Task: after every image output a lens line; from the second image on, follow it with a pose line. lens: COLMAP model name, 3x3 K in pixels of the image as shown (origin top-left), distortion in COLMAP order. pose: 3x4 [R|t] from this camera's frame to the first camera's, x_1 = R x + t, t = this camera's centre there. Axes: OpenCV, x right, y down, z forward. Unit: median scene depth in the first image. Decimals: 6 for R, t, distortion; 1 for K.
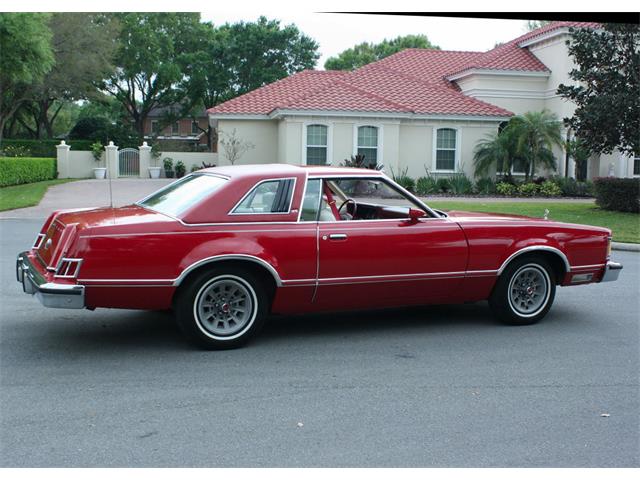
lens RADIAL K [[882.1, 0, 262.3], [0, 882.1, 241.1], [0, 0, 1]] dist [-0.107878, 0.038315]
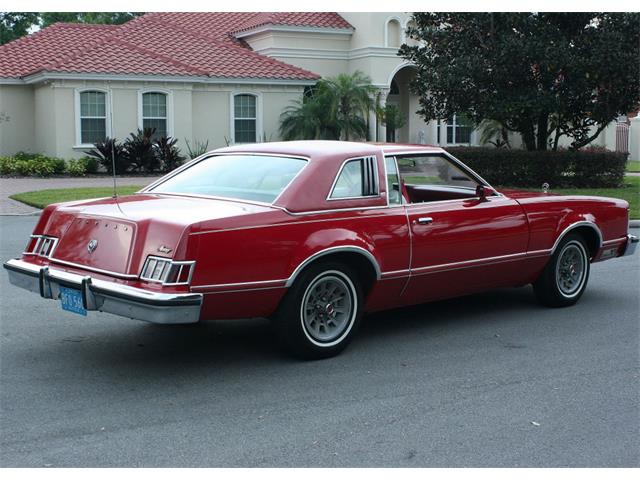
lens RADIAL K [[1070.9, 0, 302.8], [0, 1070.9, 222.0], [0, 0, 1]] dist [-0.047660, 0.032274]
pose [[0.931481, -0.045625, 0.360918, -0.120885], [0.048335, 0.998830, 0.001517, -0.003180], [-0.360565, 0.016032, 0.932596, 0.009877]]
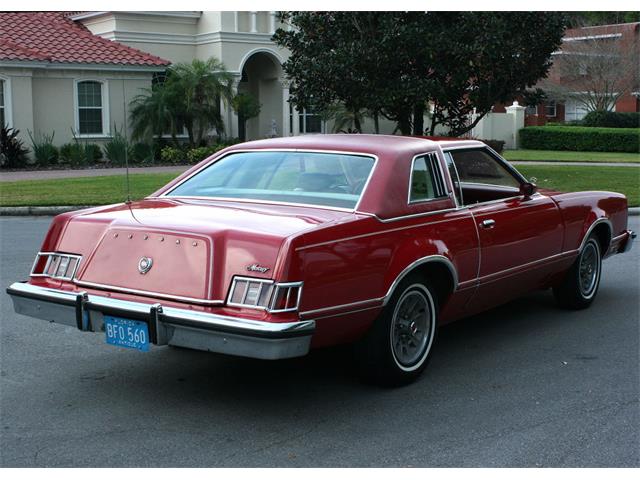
lens RADIAL K [[1084.1, 0, 320.4], [0, 1084.1, 240.7], [0, 0, 1]] dist [-0.069686, 0.064914]
pose [[0.829658, -0.079516, 0.552580, -0.168480], [0.068045, 0.996828, 0.041279, -0.011483], [-0.554109, 0.003353, 0.832437, 0.076267]]
